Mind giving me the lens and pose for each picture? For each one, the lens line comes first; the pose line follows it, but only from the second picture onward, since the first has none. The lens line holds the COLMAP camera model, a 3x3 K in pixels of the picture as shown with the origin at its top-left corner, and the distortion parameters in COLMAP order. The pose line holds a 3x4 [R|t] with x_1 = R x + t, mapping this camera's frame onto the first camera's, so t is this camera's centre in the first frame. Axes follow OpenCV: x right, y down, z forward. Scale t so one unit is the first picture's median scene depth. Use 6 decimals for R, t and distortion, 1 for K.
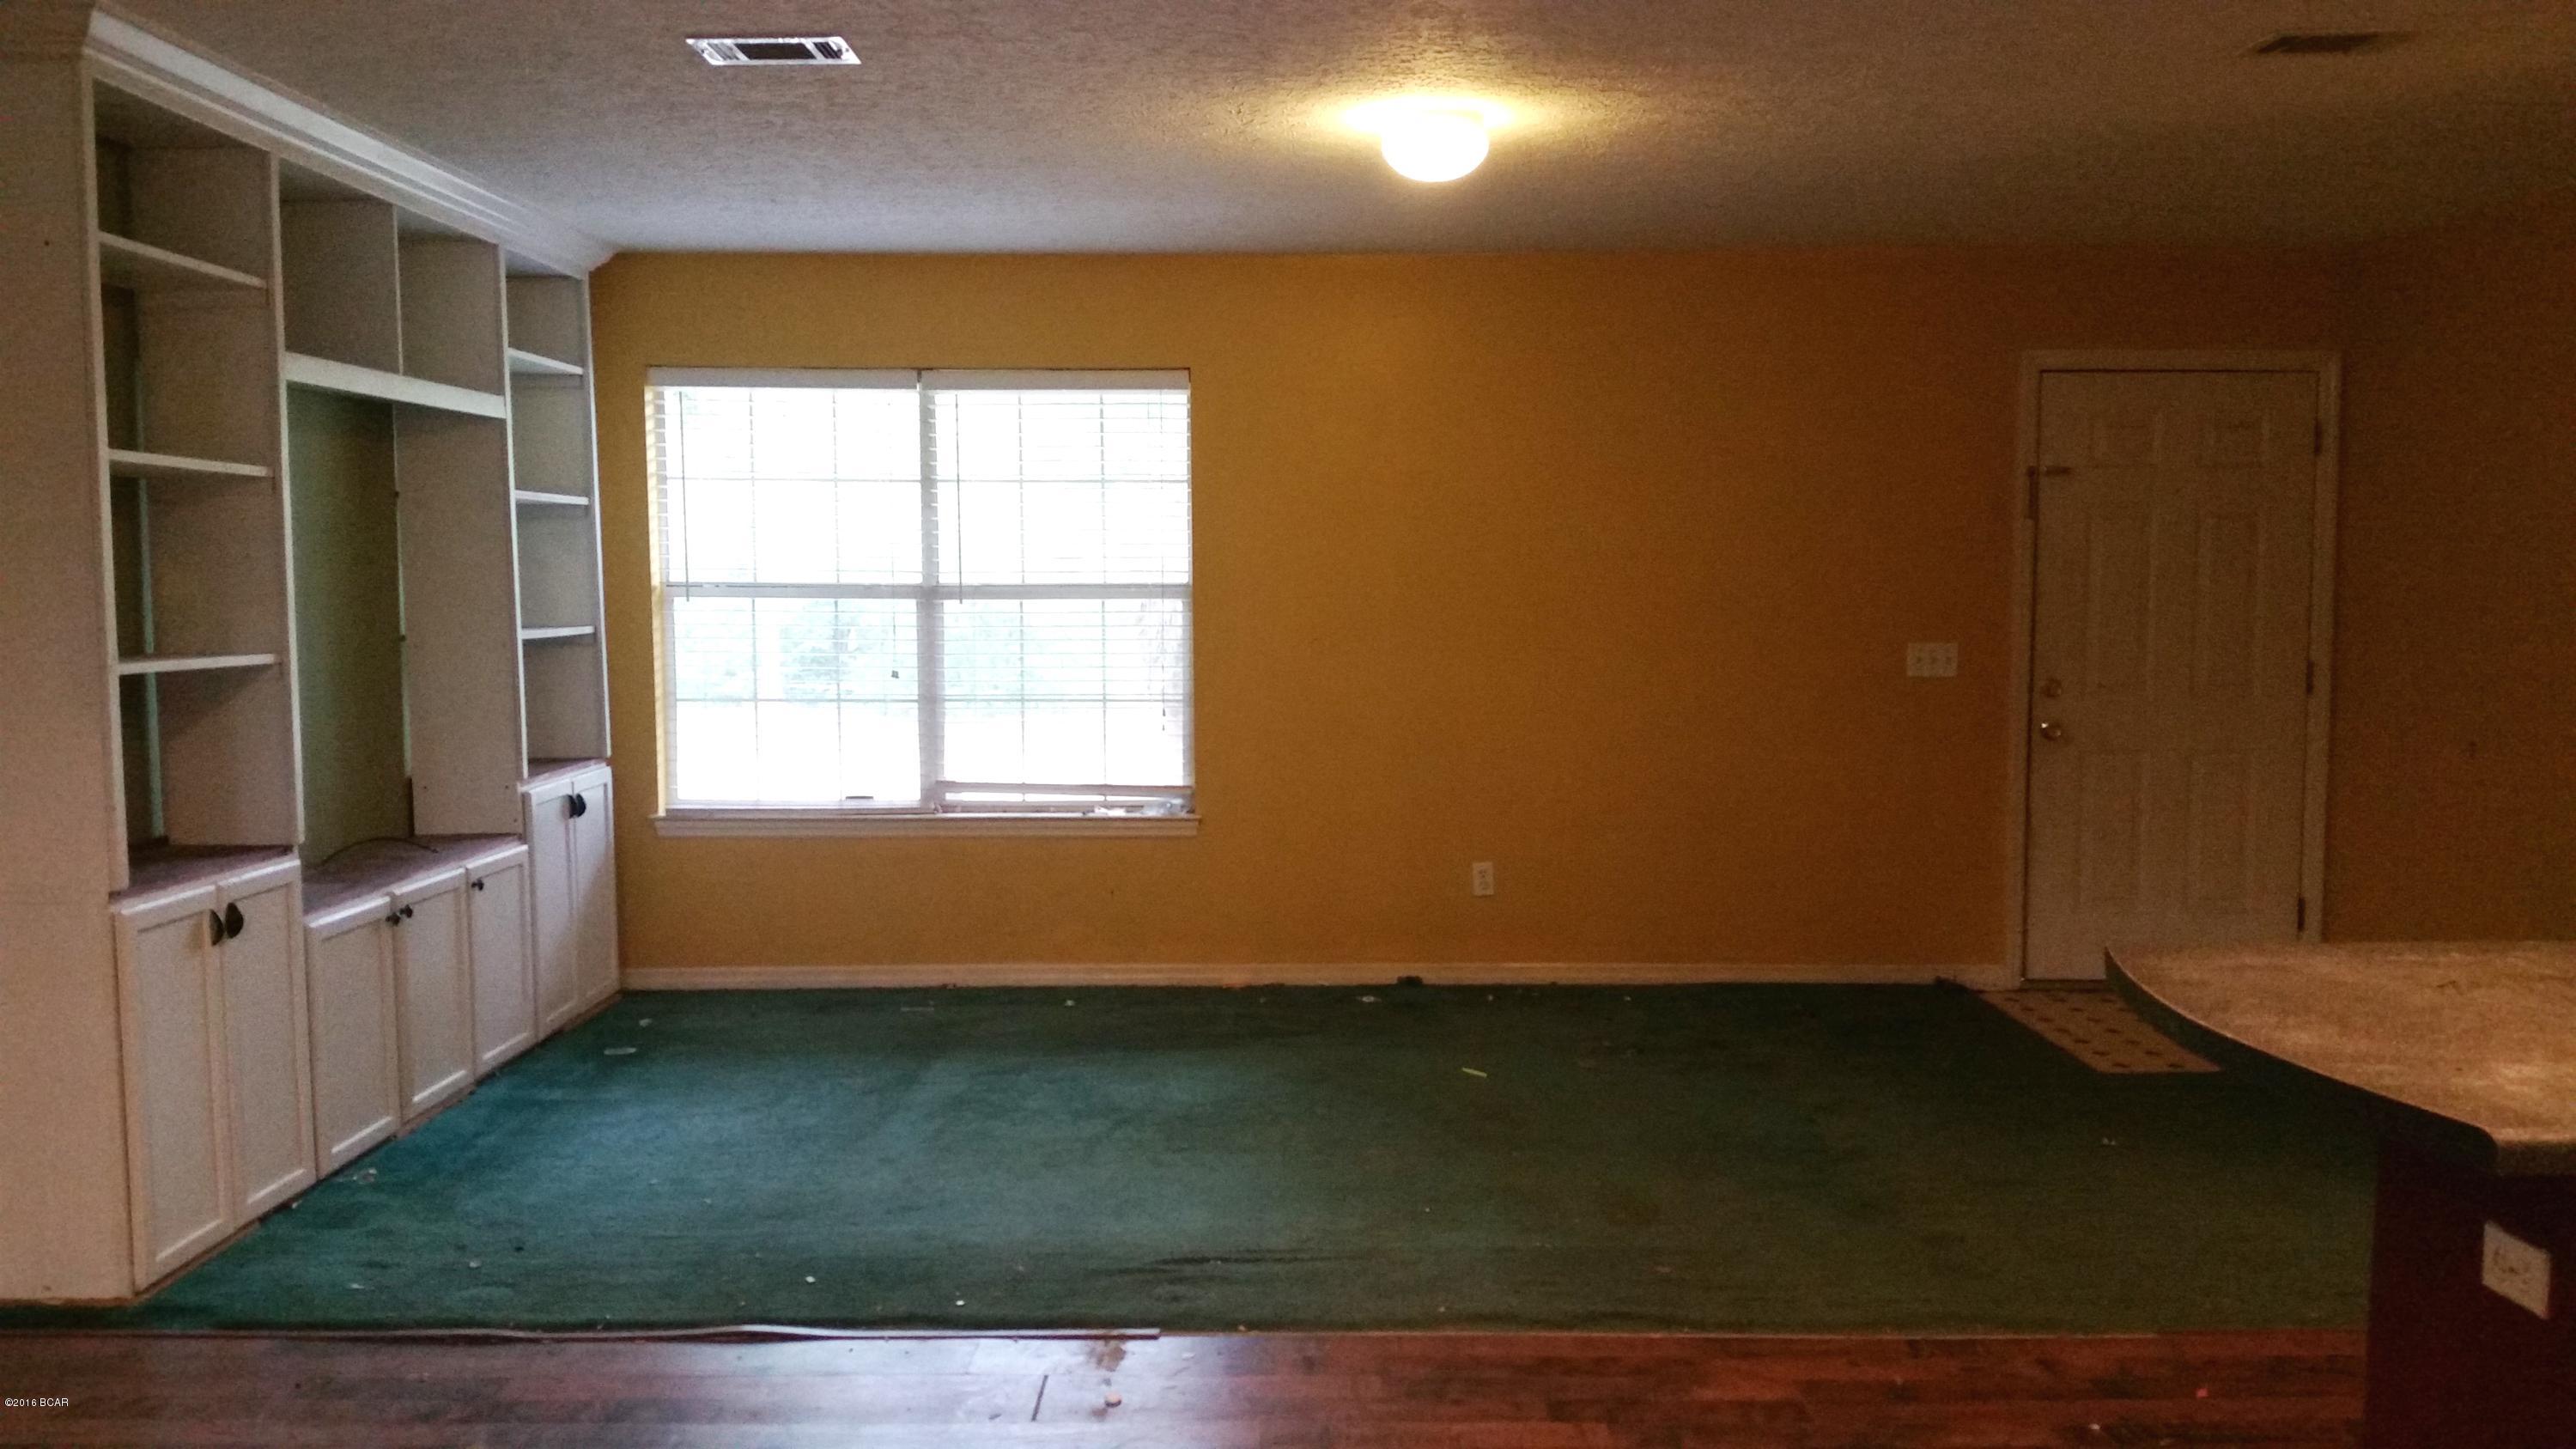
lens RADIAL K [[2104.6, 0, 1276.4], [0, 2104.6, 730.5], [0, 0, 1]] dist [0.152811, -0.364950]
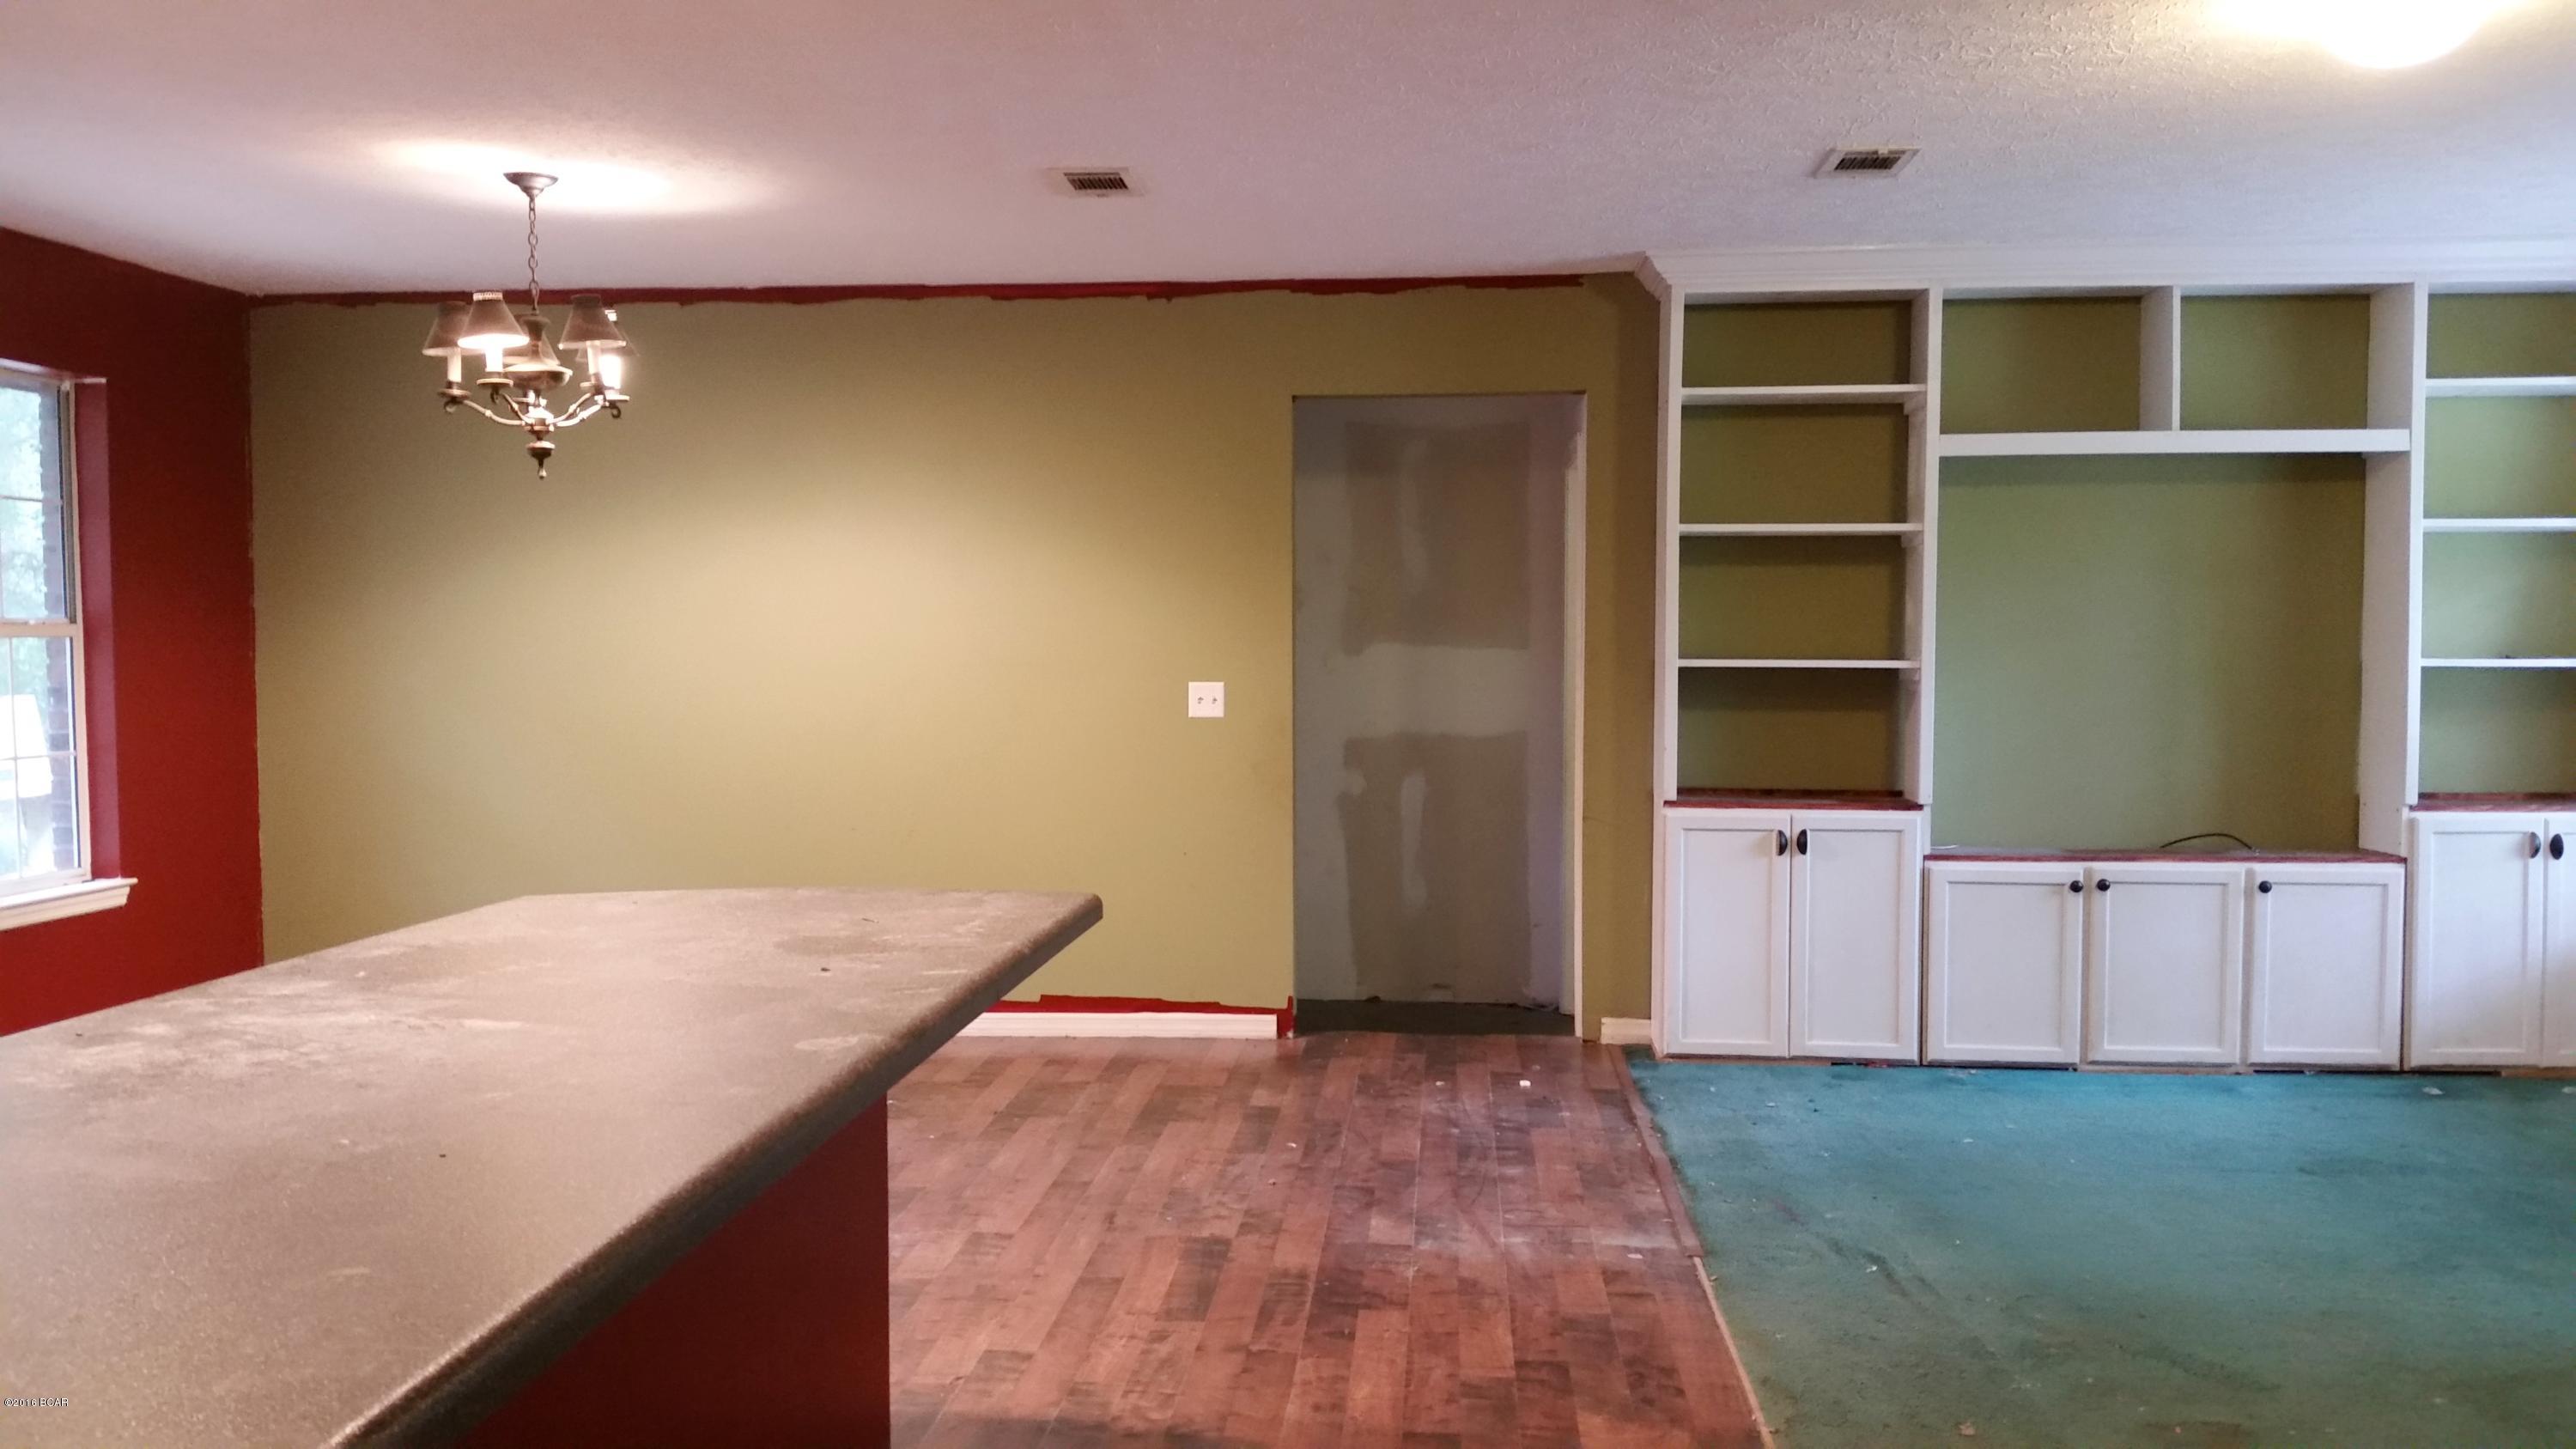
lens RADIAL K [[2104.6, 0, 1276.4], [0, 2104.6, 730.5], [0, 0, 1]] dist [0.152811, -0.364950]
pose [[-0.067051, 0.051334, -0.996428, 1.144389], [-0.072805, 0.995762, 0.056198, -0.049102], [0.995090, 0.076313, -0.063029, 0.868361]]
